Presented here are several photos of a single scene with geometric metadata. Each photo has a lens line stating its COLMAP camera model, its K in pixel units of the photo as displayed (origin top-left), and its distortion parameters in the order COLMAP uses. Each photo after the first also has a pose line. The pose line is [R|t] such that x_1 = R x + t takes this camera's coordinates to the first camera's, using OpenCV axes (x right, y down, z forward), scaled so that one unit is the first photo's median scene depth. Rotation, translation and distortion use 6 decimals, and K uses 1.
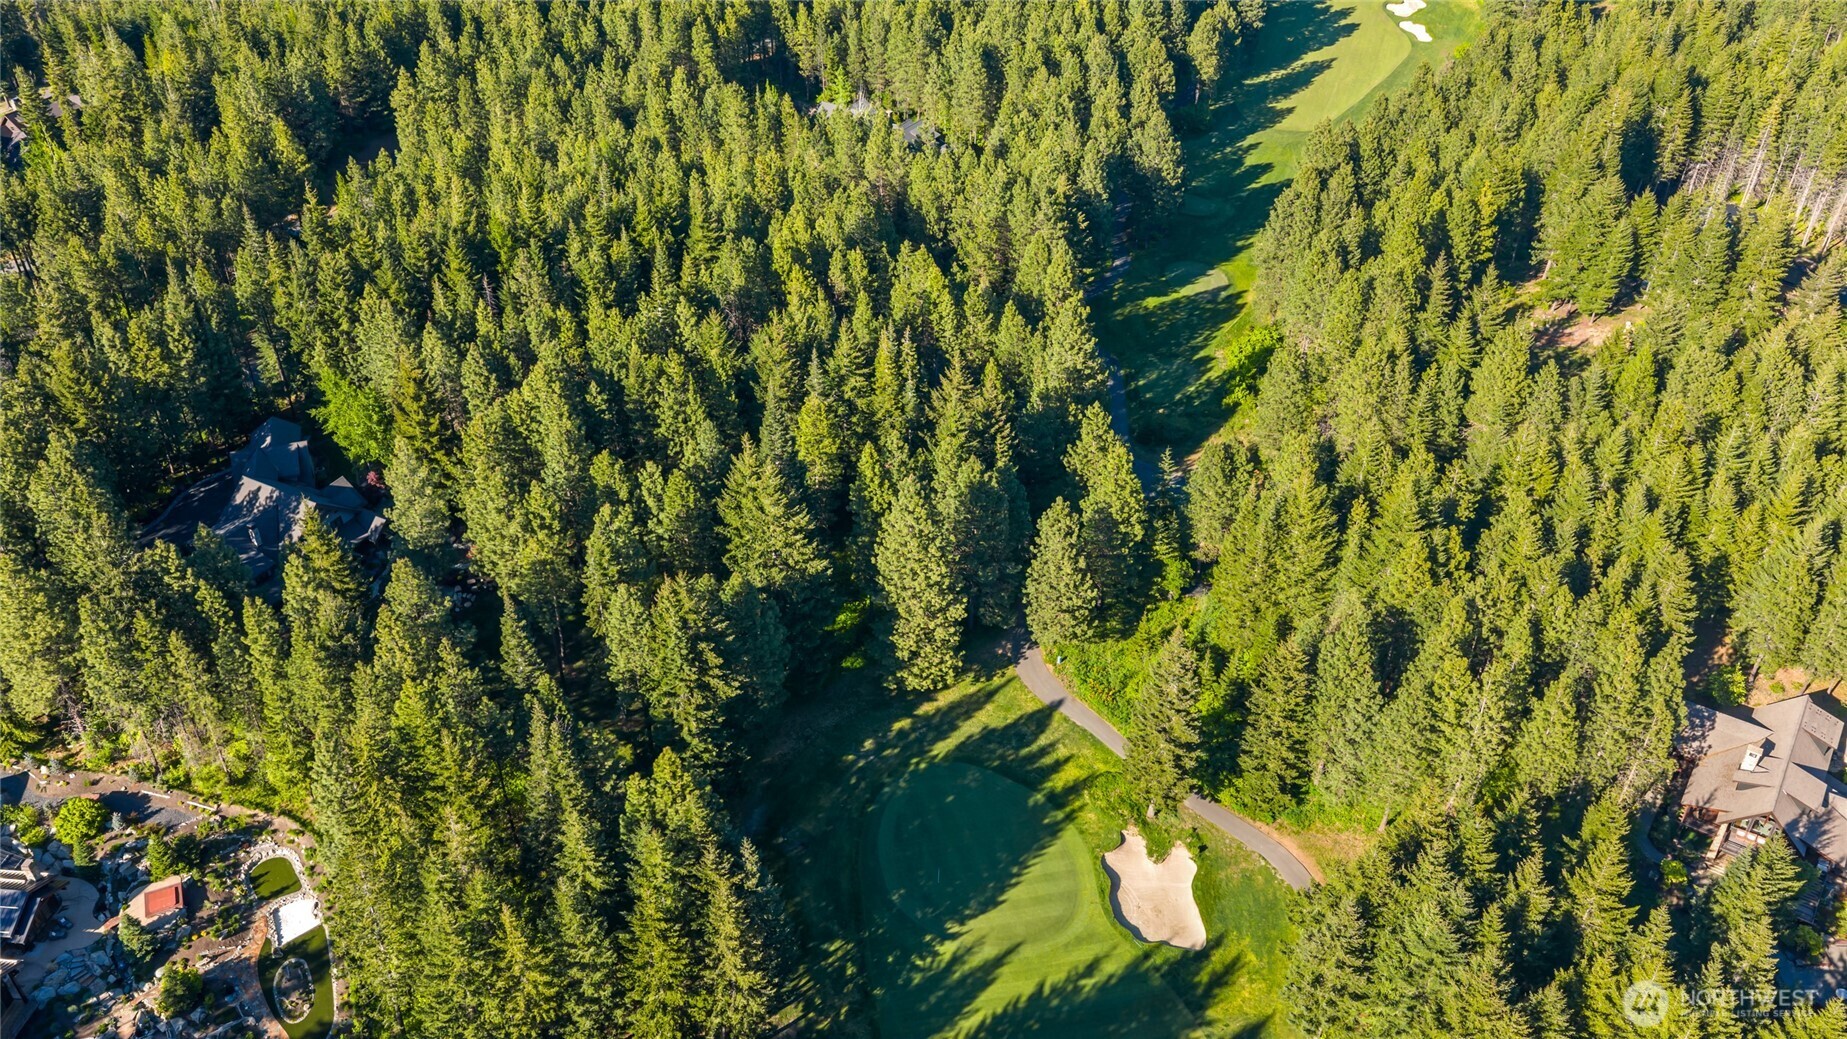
lens RADIAL K [[1517.5, 0, 934.8], [0, 1517.5, 515.6], [0, 0, 1]] dist [0.036663, -0.052741]
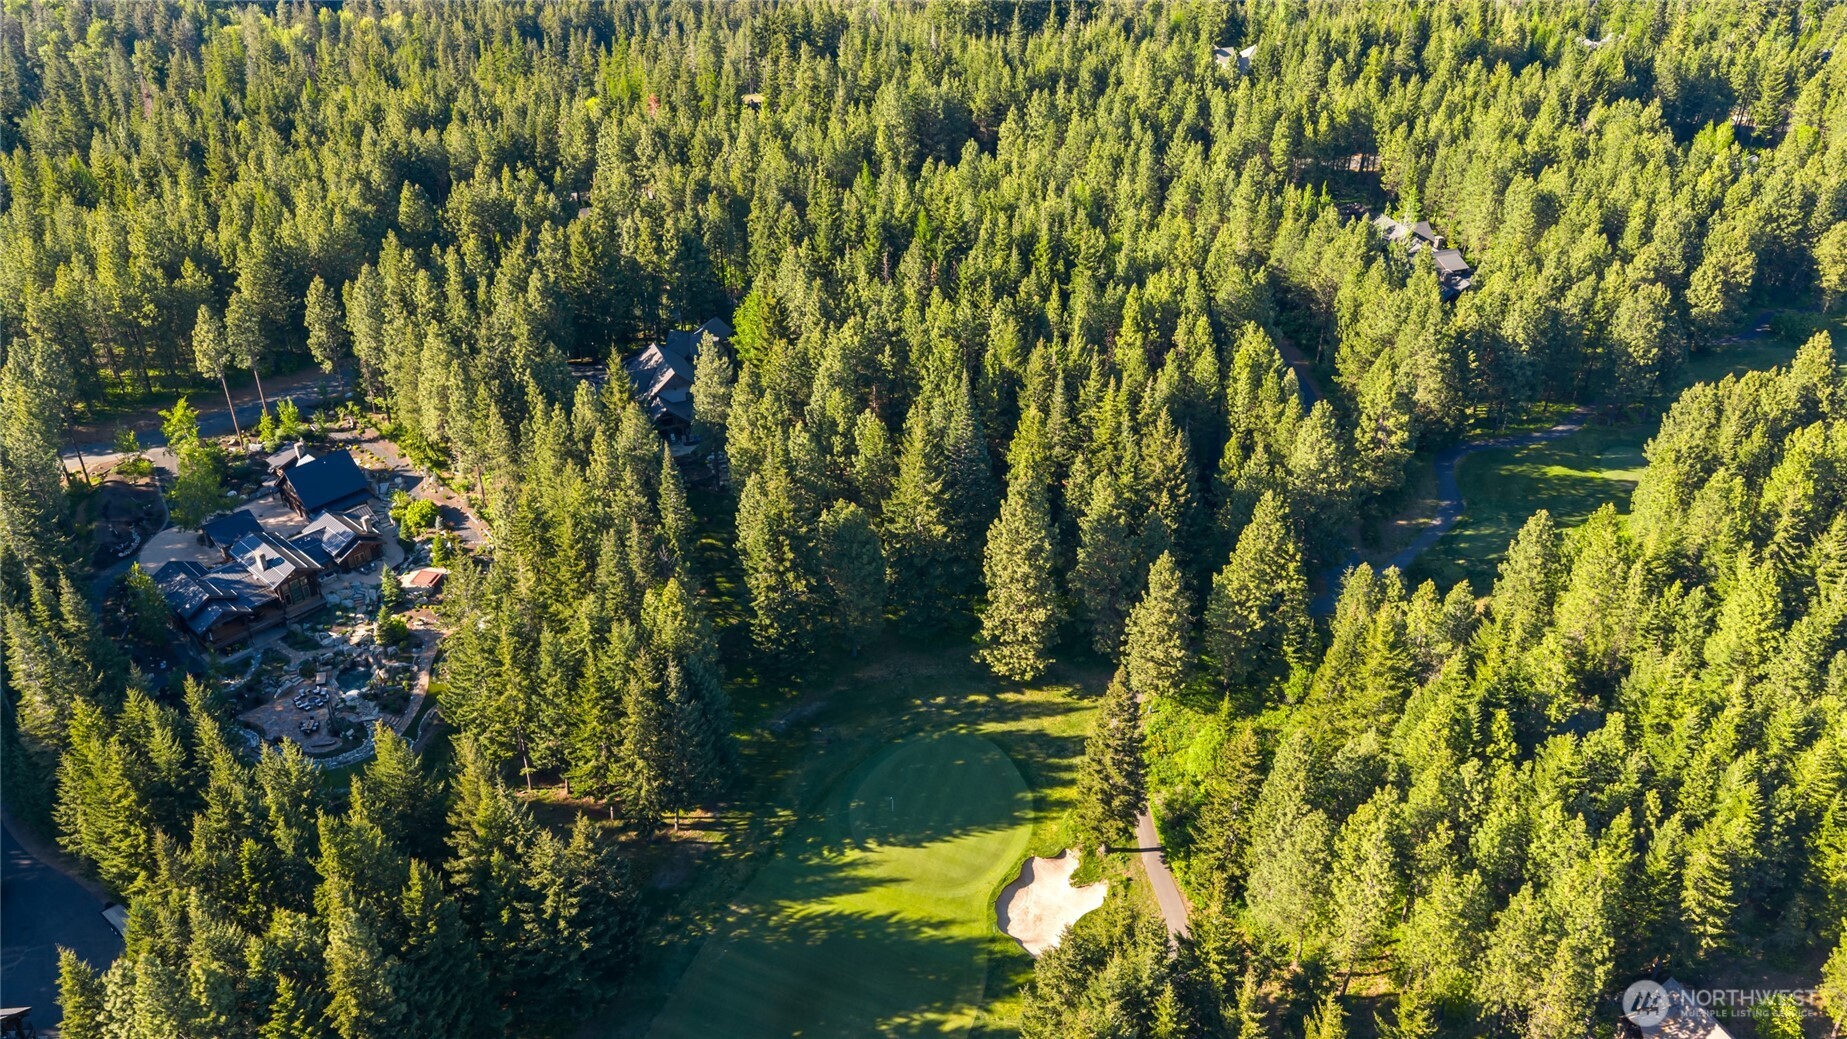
lens RADIAL K [[1517.5, 0, 911.2], [0, 1517.5, 515.7], [0, 0, 1]] dist [0.036663, -0.052741]
pose [[0.793646, 0.315723, -0.520044, 0.497616], [-0.351863, 0.935538, 0.030990, -0.005577], [0.496306, 0.158389, 0.853577, 0.000256]]
